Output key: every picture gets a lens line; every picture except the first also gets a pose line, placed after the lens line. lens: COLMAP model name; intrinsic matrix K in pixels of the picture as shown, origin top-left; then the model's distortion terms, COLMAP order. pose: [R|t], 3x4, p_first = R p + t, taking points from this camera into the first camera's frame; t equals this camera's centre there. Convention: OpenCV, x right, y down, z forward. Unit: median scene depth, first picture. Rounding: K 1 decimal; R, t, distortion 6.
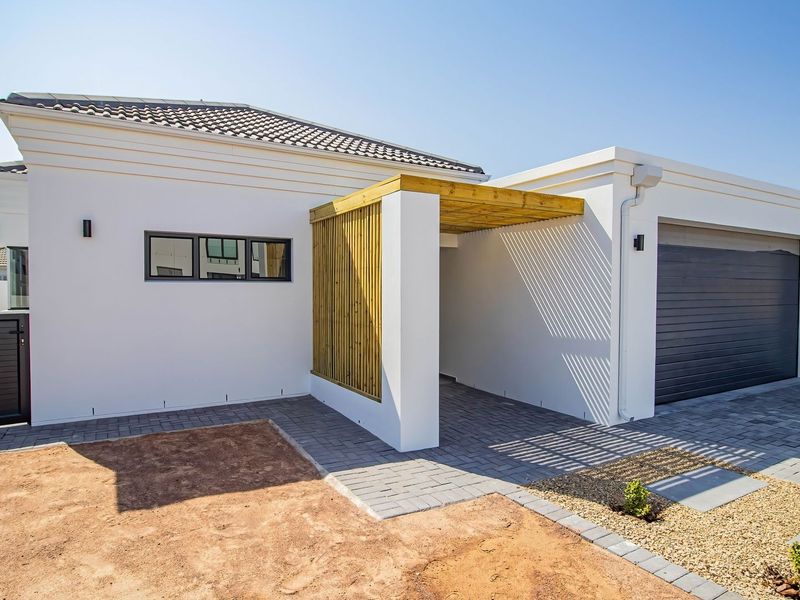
lens RADIAL K [[500.0, 0, 400.0], [0, 500.0, 300.0], [0, 0, 1]] dist [-0.002368, -0.003449]
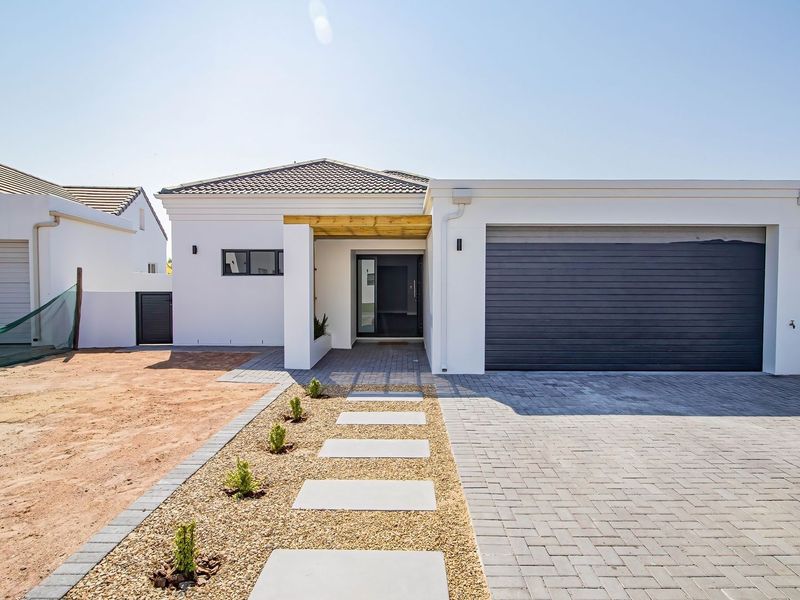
lens RADIAL K [[500.0, 0, 400.0], [0, 500.0, 300.0], [0, 0, 1]] dist [-0.002368, -0.003449]
pose [[0.852409, 0.016822, -0.522605, 1.082421], [-0.012710, 0.999854, 0.011454, 0.024519], [0.522721, -0.003122, 0.852498, -0.269728]]
